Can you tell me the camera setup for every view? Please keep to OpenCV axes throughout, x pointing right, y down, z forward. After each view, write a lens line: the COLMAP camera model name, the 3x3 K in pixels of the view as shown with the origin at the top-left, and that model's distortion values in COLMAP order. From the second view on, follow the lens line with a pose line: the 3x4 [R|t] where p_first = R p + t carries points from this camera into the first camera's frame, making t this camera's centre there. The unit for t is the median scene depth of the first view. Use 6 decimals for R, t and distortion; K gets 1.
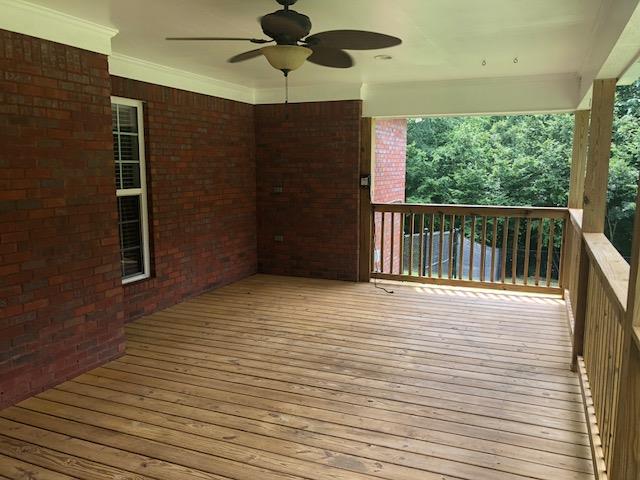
lens RADIAL K [[524.0, 0, 320.6], [0, 524.0, 246.0], [0, 0, 1]] dist [0.037340, -0.036407]
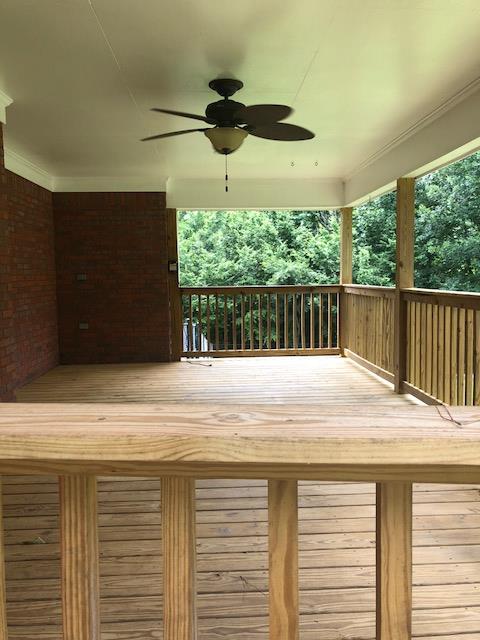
lens RADIAL K [[524.0, 0, 243.6], [0, 524.0, 313.4], [0, 0, 1]] dist [0.037340, -0.036407]
pose [[0.906006, -0.047118, 0.420635, -0.222173], [0.079942, 0.994947, -0.060736, 0.045075], [-0.415648, 0.088654, 0.905195, -0.024553]]
